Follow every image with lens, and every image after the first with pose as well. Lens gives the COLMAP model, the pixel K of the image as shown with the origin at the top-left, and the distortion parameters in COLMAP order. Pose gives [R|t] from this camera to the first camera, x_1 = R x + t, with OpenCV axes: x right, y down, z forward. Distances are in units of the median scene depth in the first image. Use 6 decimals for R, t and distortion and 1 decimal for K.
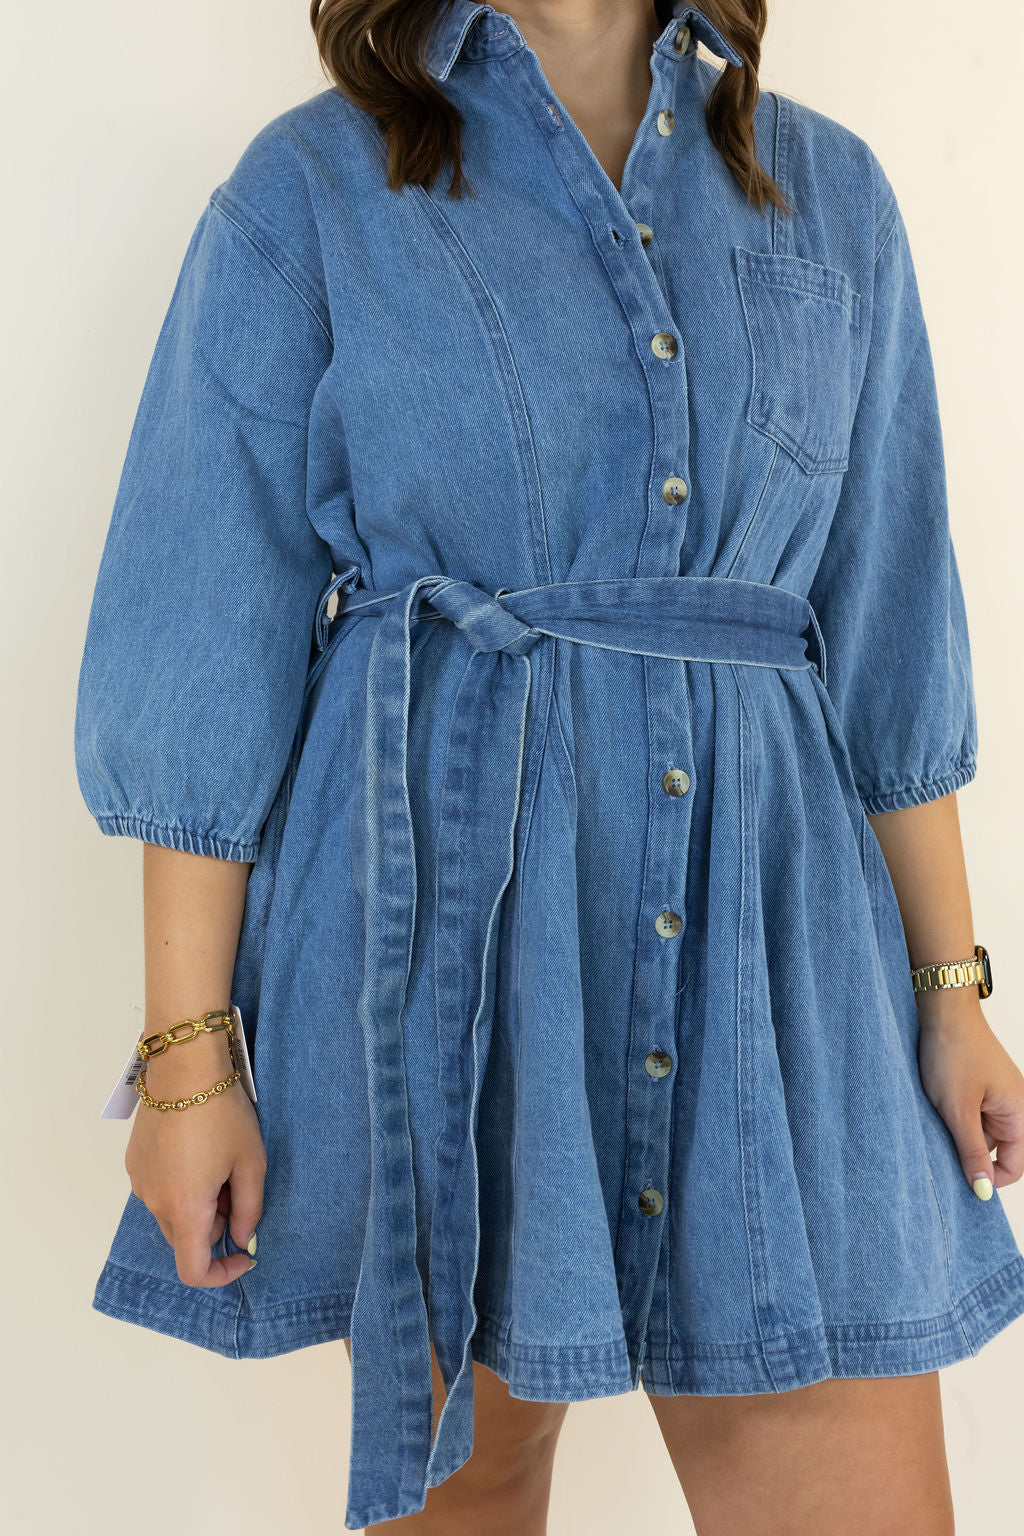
lens RADIAL K [[2163.7, 0, 512.0], [0, 2163.7, 768.0], [0, 0, 1]] dist [0.003785, -0.026335]
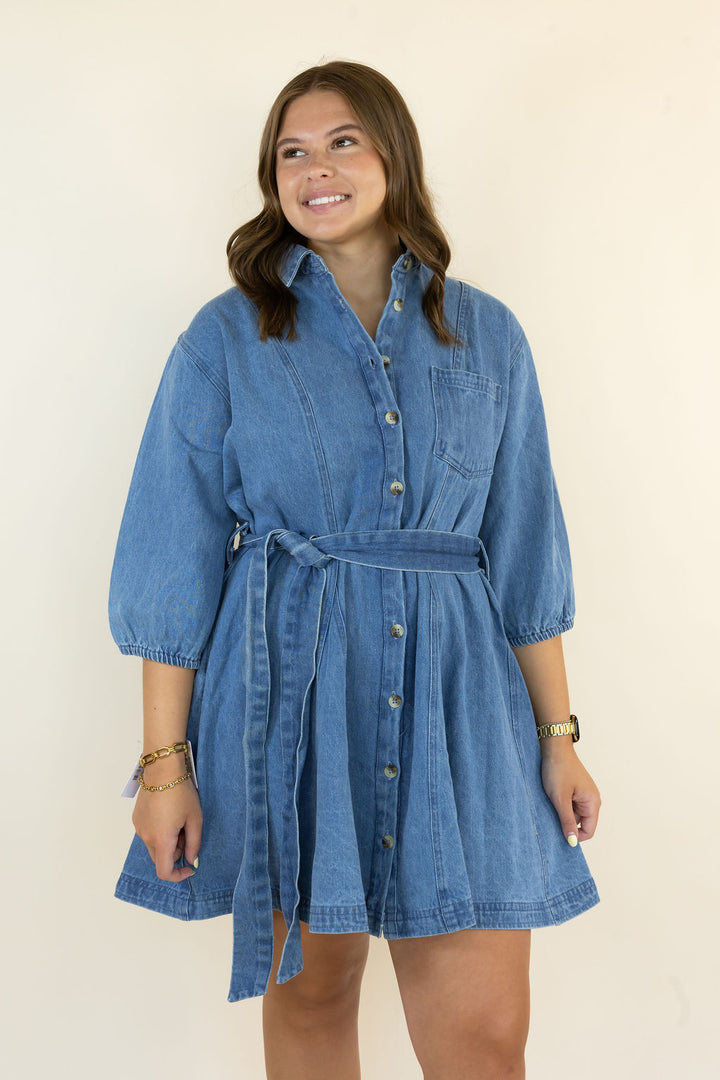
lens RADIAL K [[1521.3, 0, 360.0], [0, 1521.3, 540.0], [0, 0, 1]] dist [0.003785, -0.026335]
pose [[0.996607, 0.001994, -0.082279, 0.154045], [-0.005651, 0.999005, -0.044240, -0.014838], [0.082109, 0.044555, 0.995627, -0.416827]]
